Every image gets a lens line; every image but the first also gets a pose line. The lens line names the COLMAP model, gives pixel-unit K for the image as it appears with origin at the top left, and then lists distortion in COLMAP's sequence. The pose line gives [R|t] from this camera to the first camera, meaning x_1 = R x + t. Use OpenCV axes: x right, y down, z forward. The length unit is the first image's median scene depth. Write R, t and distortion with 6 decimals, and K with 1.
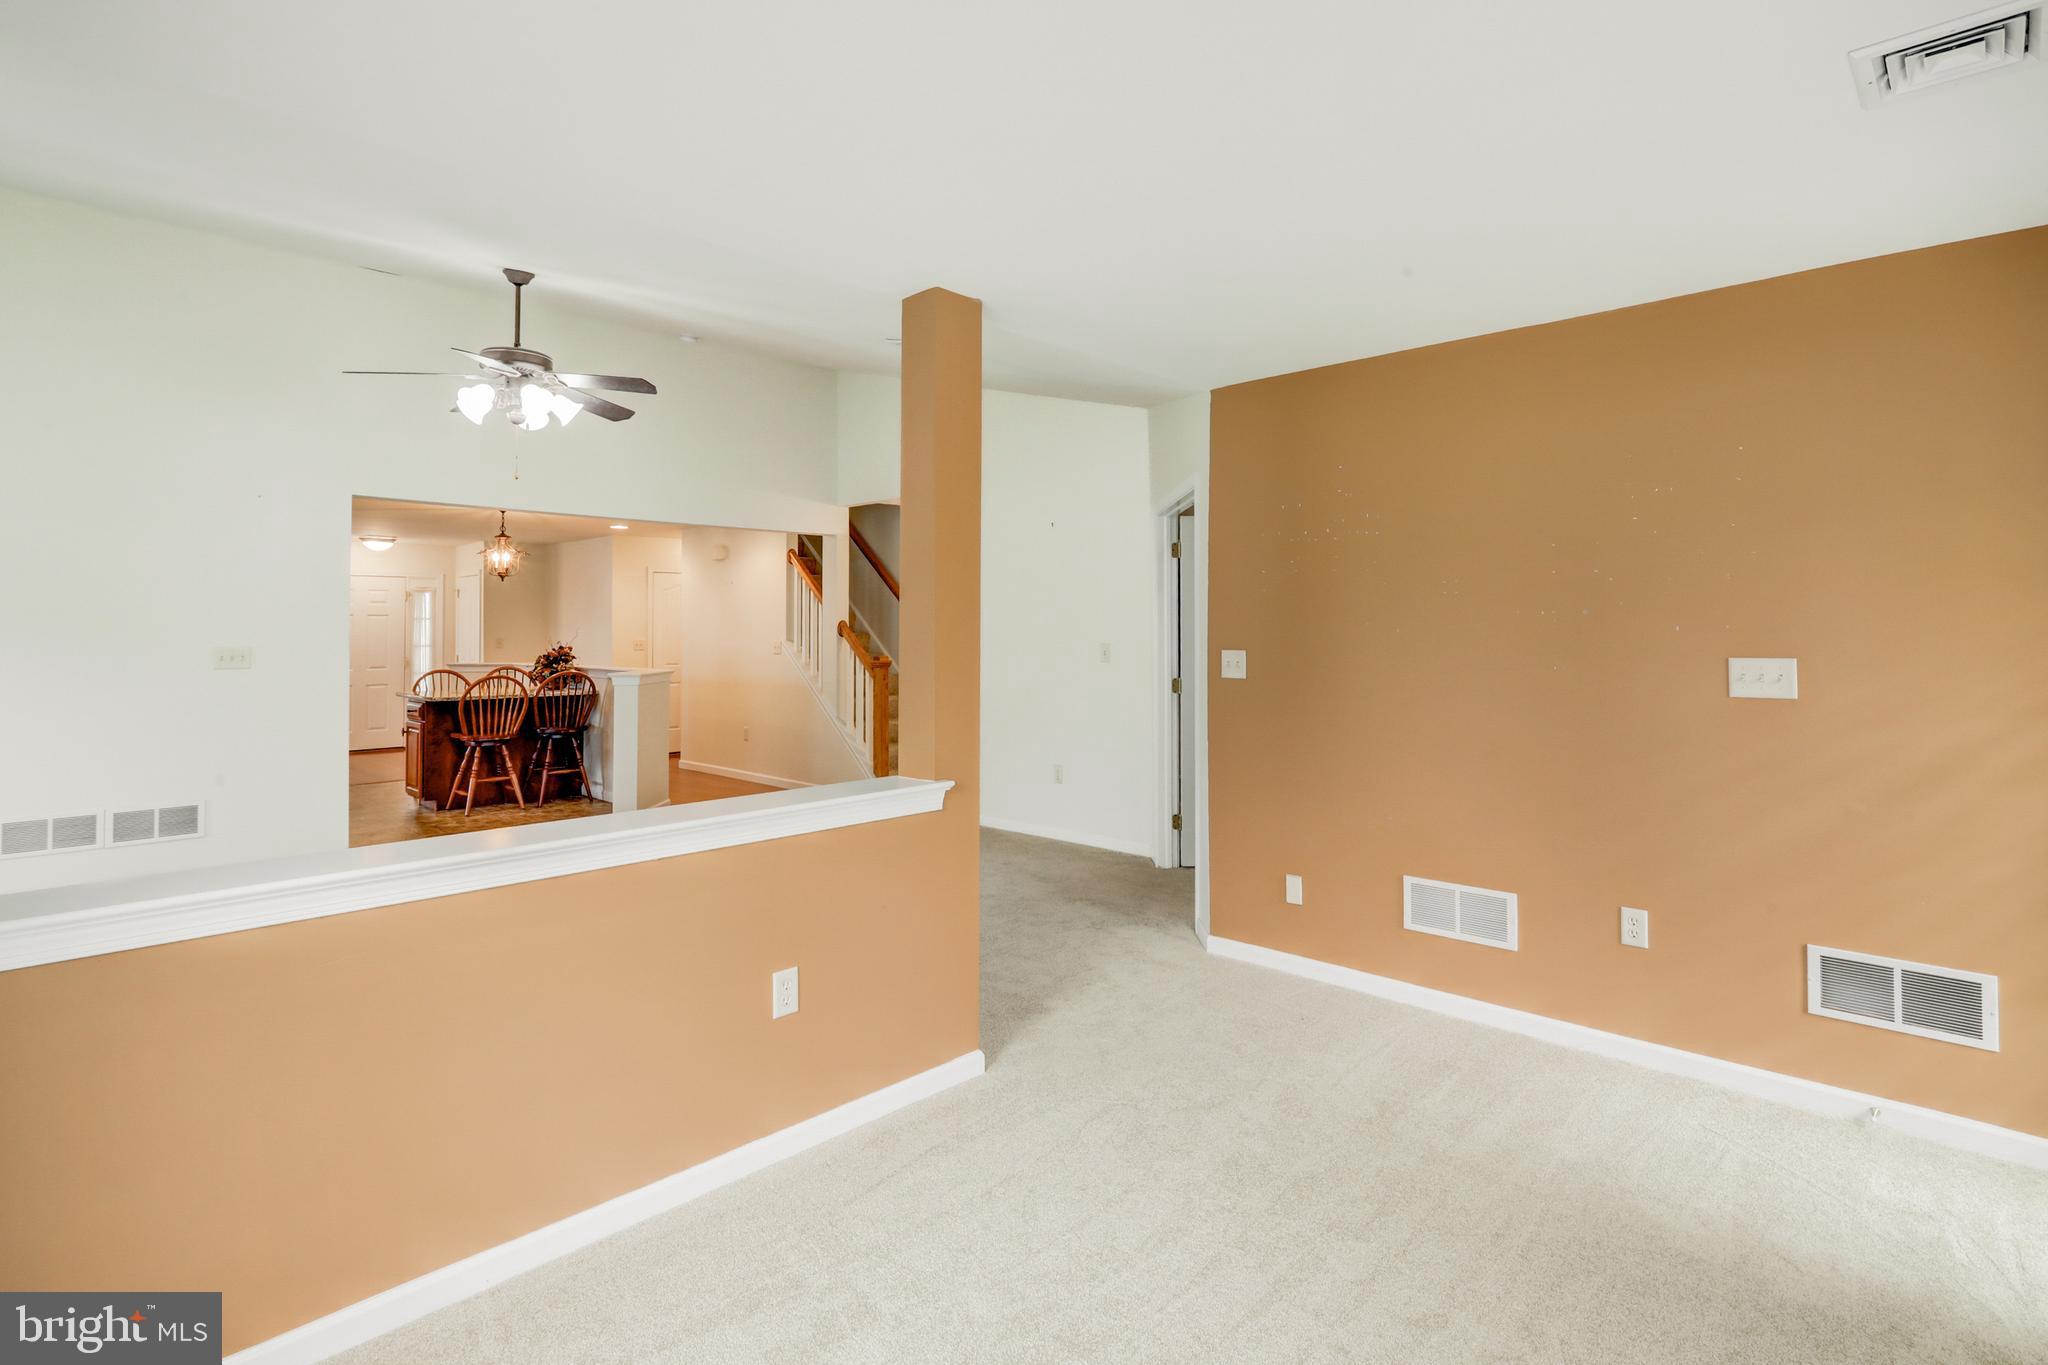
lens RADIAL K [[1013.1, 0, 1032.4], [0, 1013.1, 642.9], [0, 0, 1]] dist [-0.001024, 0.000273]
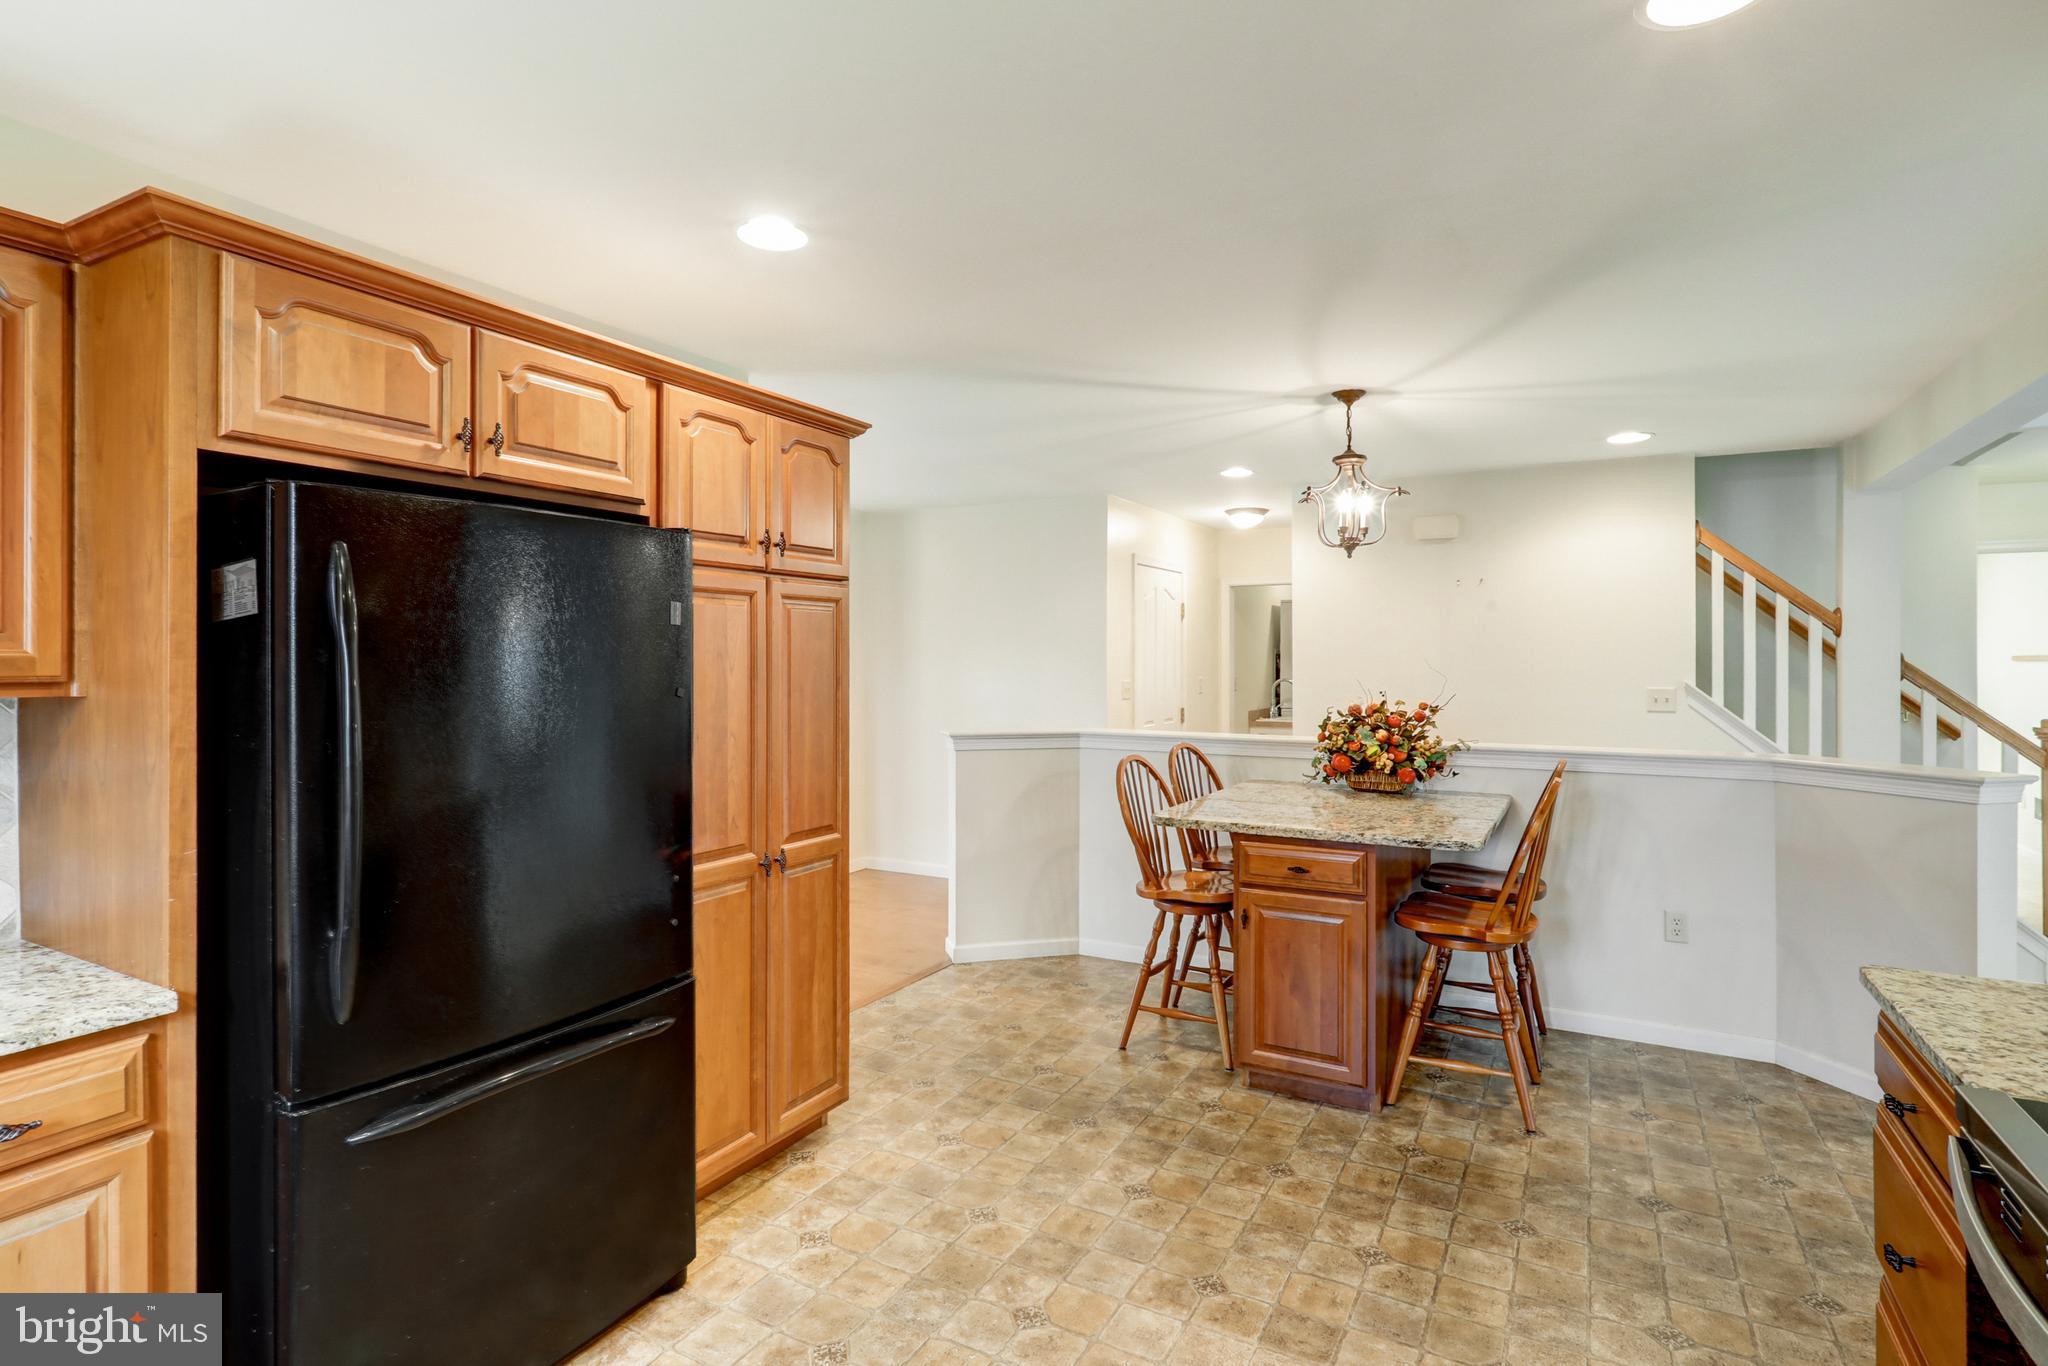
lens RADIAL K [[1029.8, 0, 1019.8], [0, 1029.8, 677.8], [0, 0, 1]] dist [-0.000786, 0.000459]
pose [[0.966193, -0.002952, 0.257804, -0.829723], [0.001546, 0.999983, 0.005658, -0.011538], [-0.257817, -0.005068, 0.966181, 0.634193]]
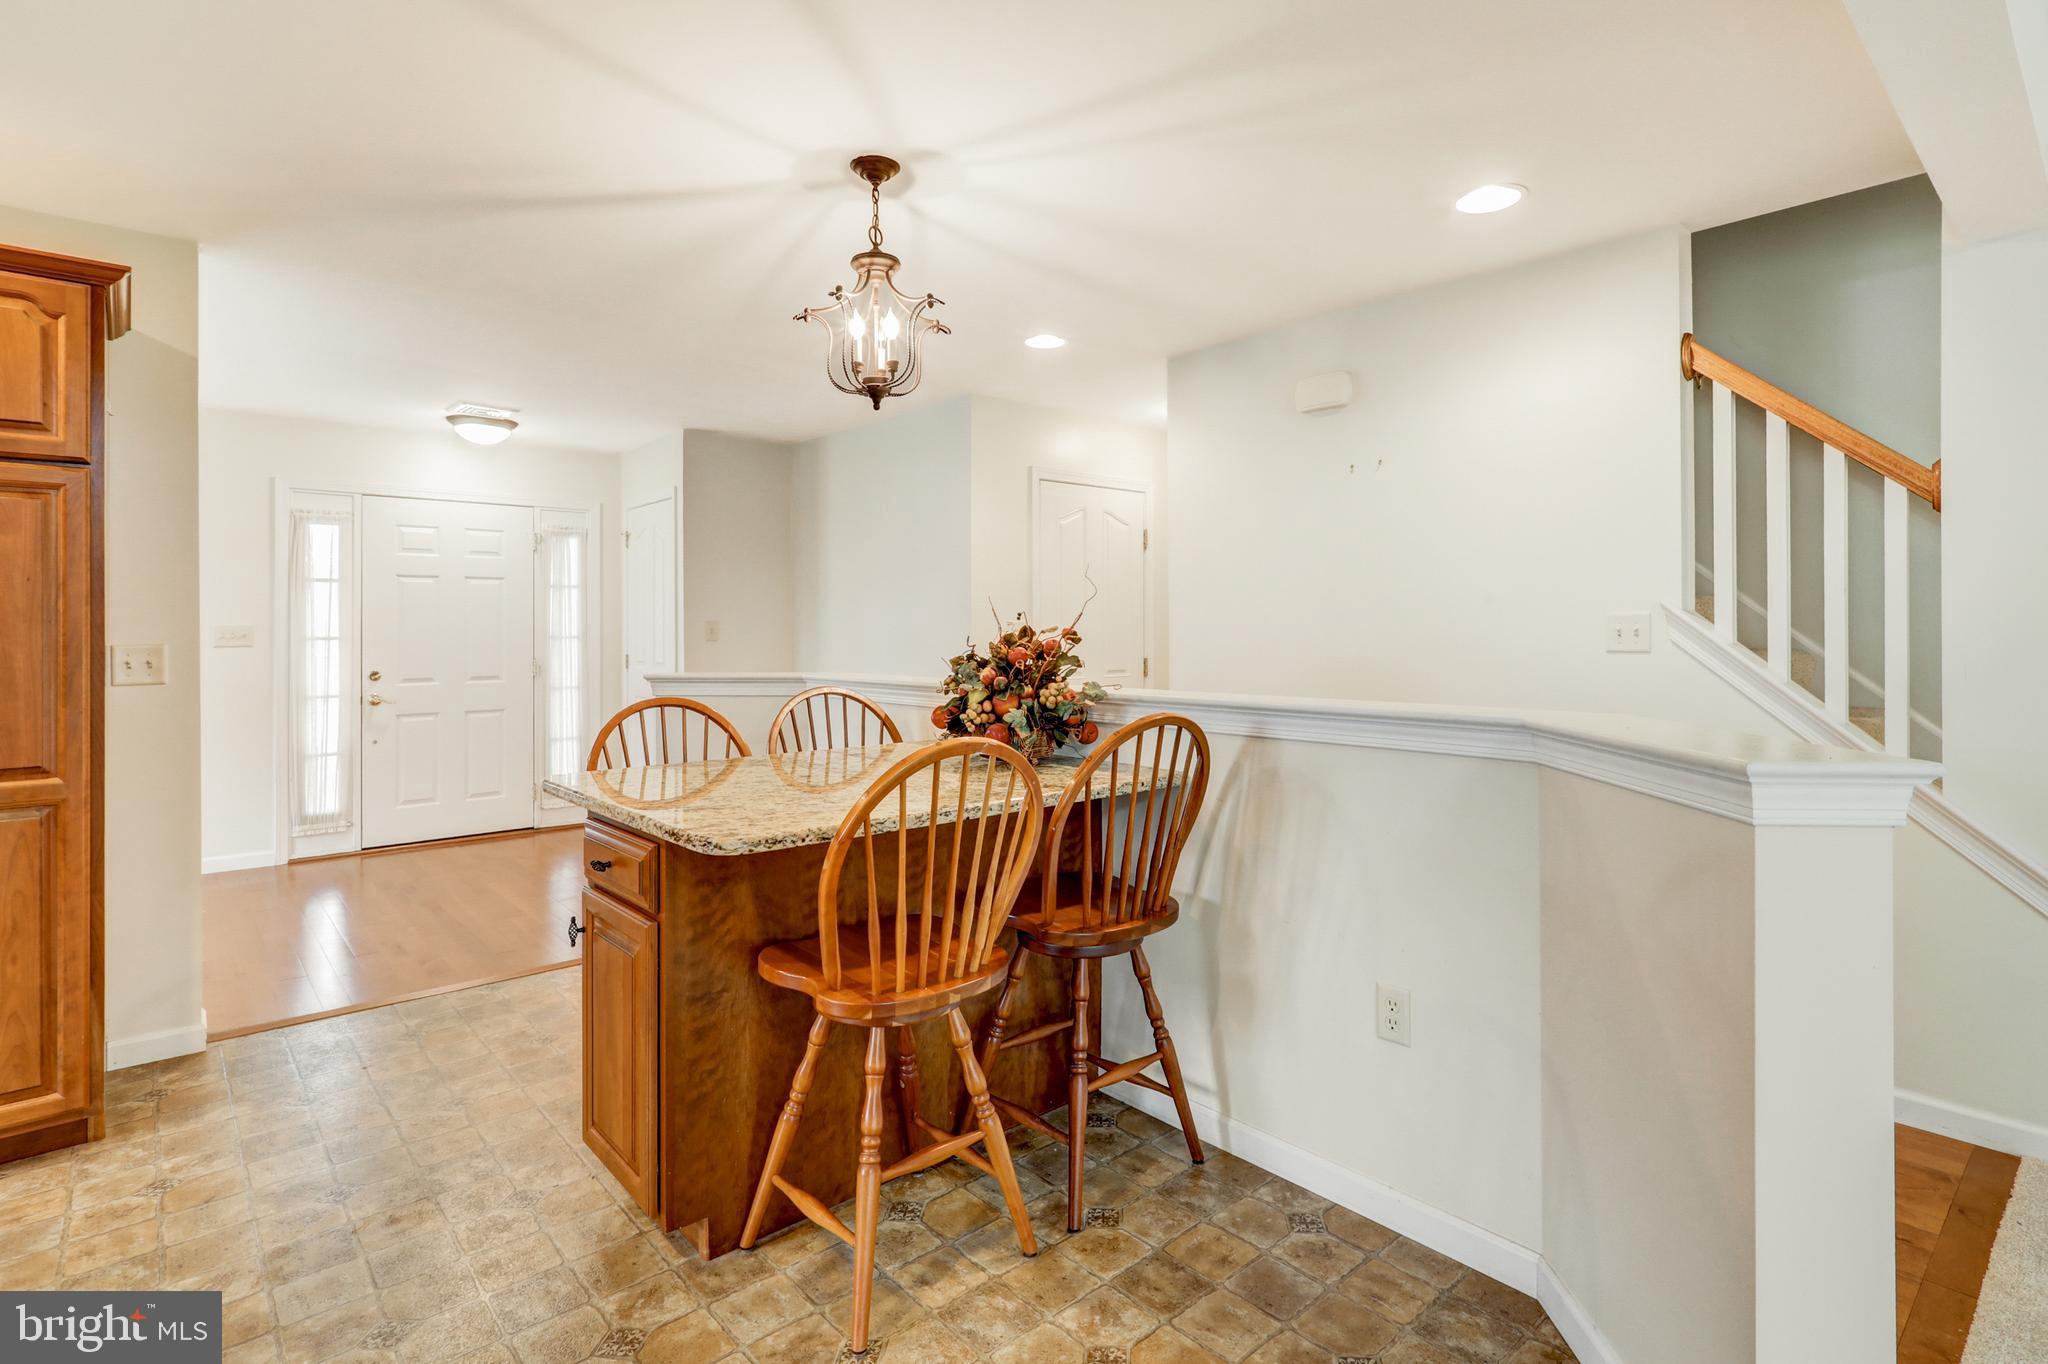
lens RADIAL K [[1013.1, 0, 1032.4], [0, 1013.1, 642.4], [0, 0, 1]] dist [-0.001024, 0.000273]
pose [[0.997092, -0.002990, -0.076147, -0.482517], [0.002959, 0.999995, -0.000510, 0.009421], [0.076148, 0.000283, 0.997096, 0.745140]]
